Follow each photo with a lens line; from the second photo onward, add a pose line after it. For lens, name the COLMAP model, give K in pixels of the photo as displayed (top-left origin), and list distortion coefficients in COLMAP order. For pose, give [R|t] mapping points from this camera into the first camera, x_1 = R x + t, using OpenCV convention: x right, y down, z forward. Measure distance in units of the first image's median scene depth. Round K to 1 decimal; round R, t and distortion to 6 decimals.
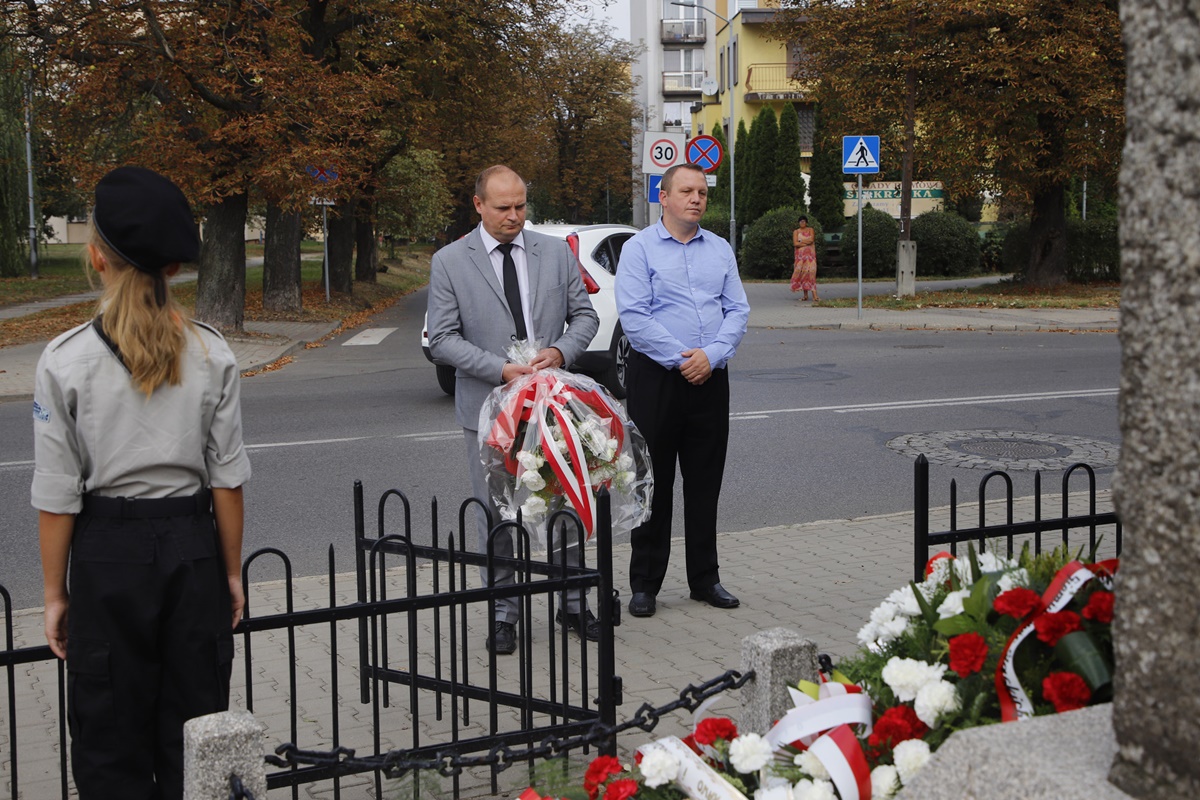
lens RADIAL K [[1564.4, 0, 611.4], [0, 1564.4, 362.2], [0, 0, 1]] dist [0.145372, 0.000000]
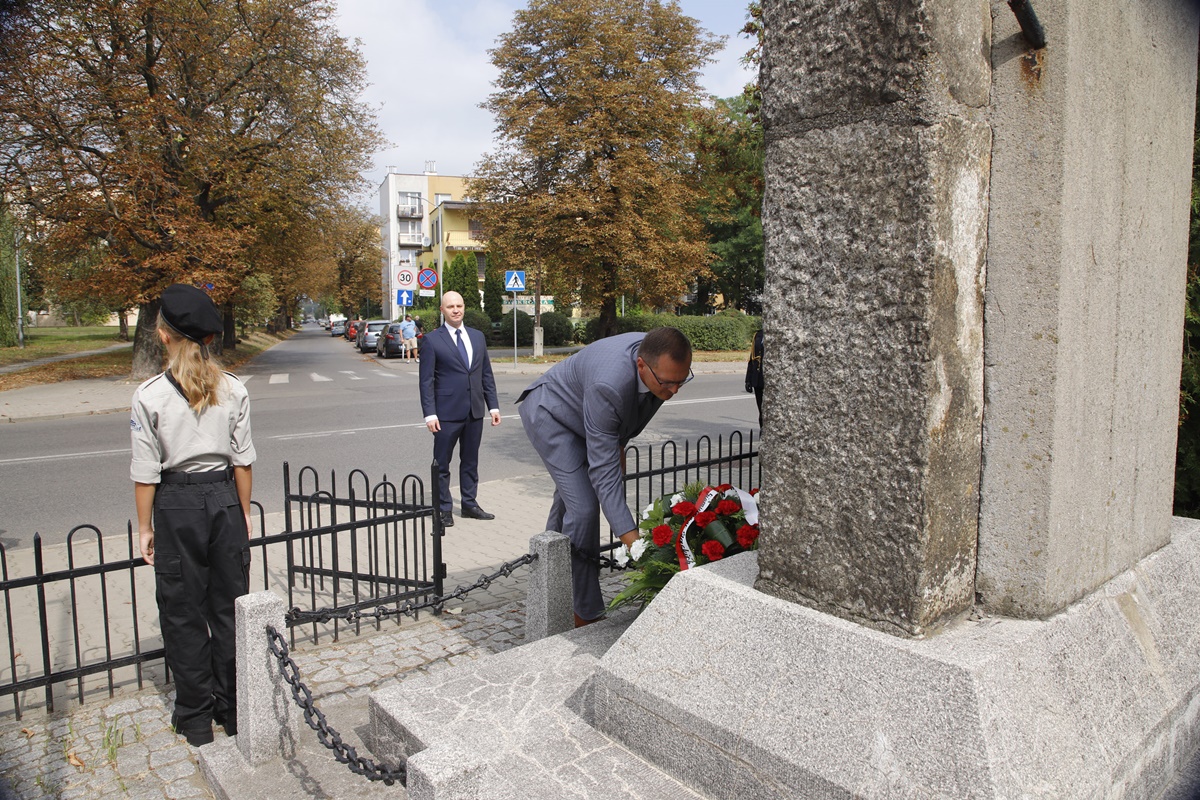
lens RADIAL K [[849.8, 0, 601.4], [0, 849.8, 393.3], [0, 0, 1]] dist [-0.065667, 0.038398]
pose [[0.962973, -0.013522, 0.269258, -0.087201], [0.013160, 0.999908, 0.003150, 0.000048], [-0.269276, 0.000510, 0.963063, -0.005502]]
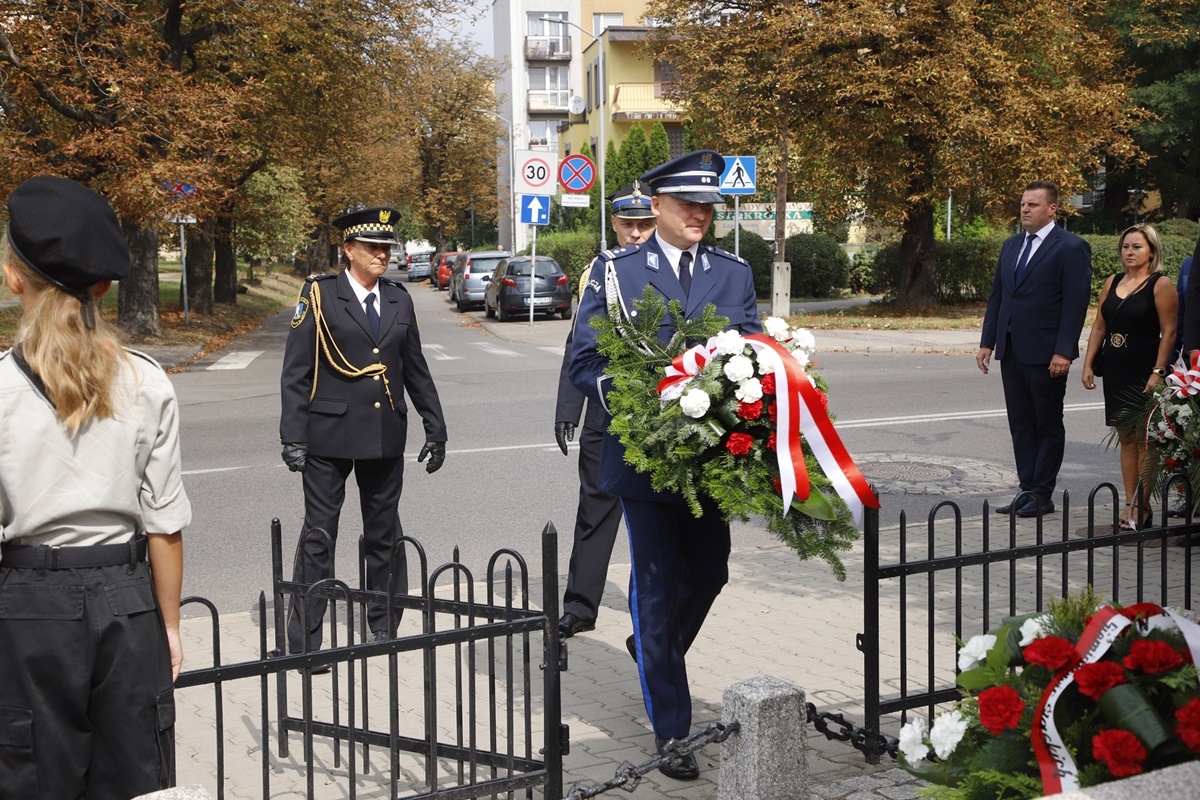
lens RADIAL K [[1574.8, 0, 600.6], [0, 1574.8, 399.2], [0, 0, 1]] dist [0.186484, 0.000000]
pose [[0.996628, -0.006452, 0.081794, -0.054045], [0.005669, 0.999936, 0.009801, -0.004974], [-0.081852, -0.009305, 0.996601, 0.053600]]
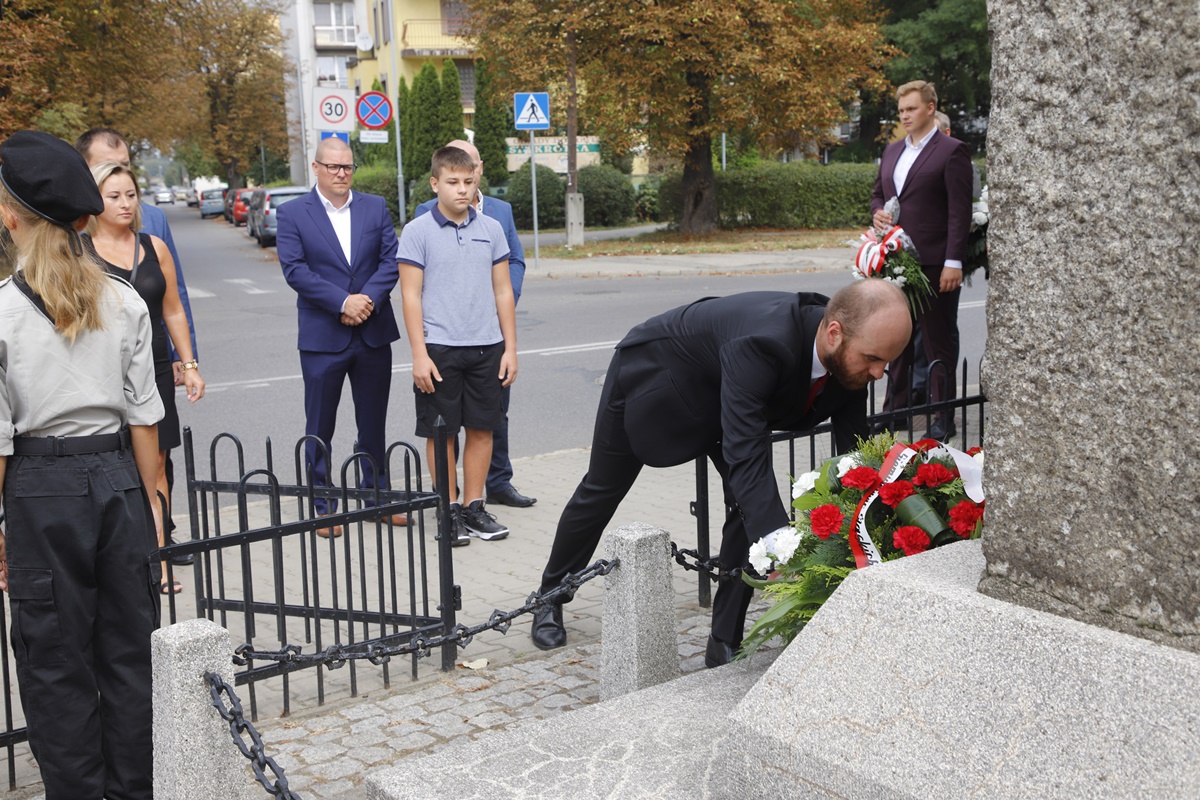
lens RADIAL K [[1525.8, 0, 597.9], [0, 1525.8, 394.4], [0, 0, 1]] dist [0.171953, 0.000000]
pose [[0.976081, -0.048002, 0.212040, -0.130465], [0.036994, 0.997769, 0.055580, 0.006941], [-0.214234, -0.046406, 0.975679, -0.089272]]
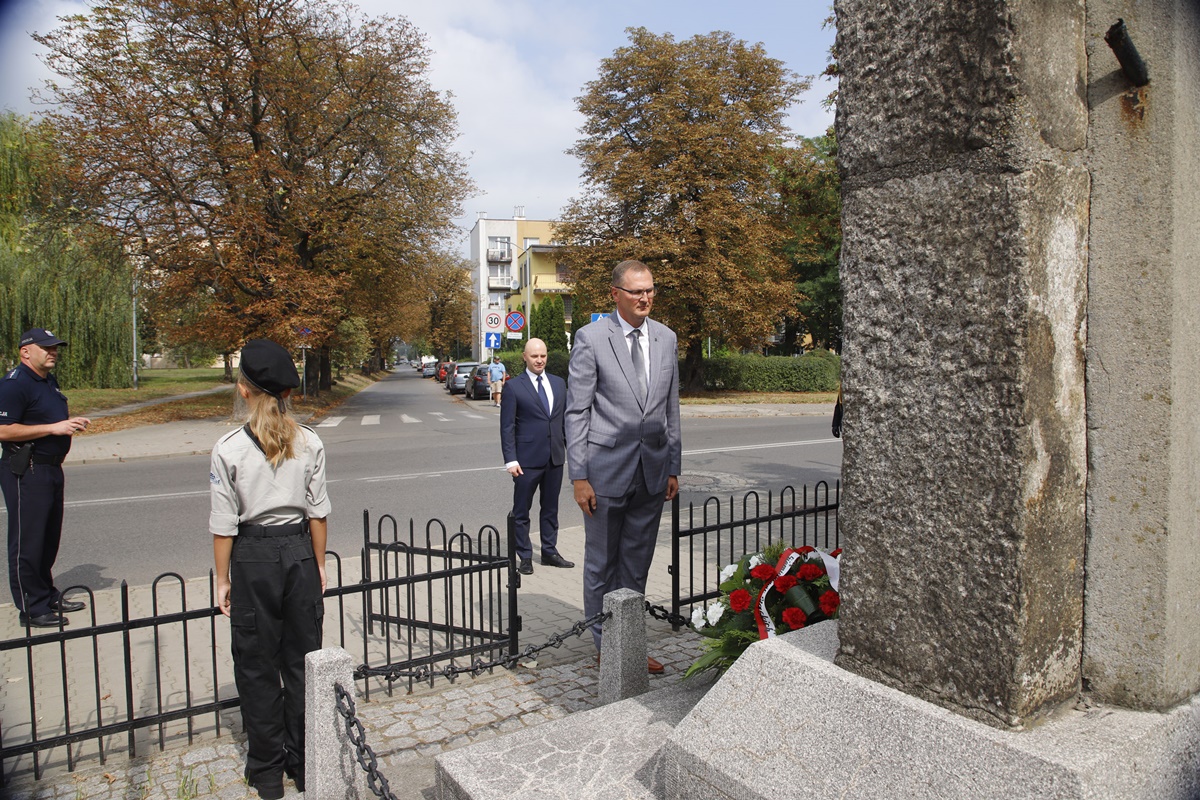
lens RADIAL K [[849.8, 0, 600.6], [0, 849.8, 390.9], [0, 0, 1]] dist [-0.065667, 0.038398]
pose [[0.985651, -0.001471, 0.168789, -0.071847], [0.009695, 0.998805, -0.047907, -0.012704], [-0.168517, 0.048856, 0.984487, 0.009266]]
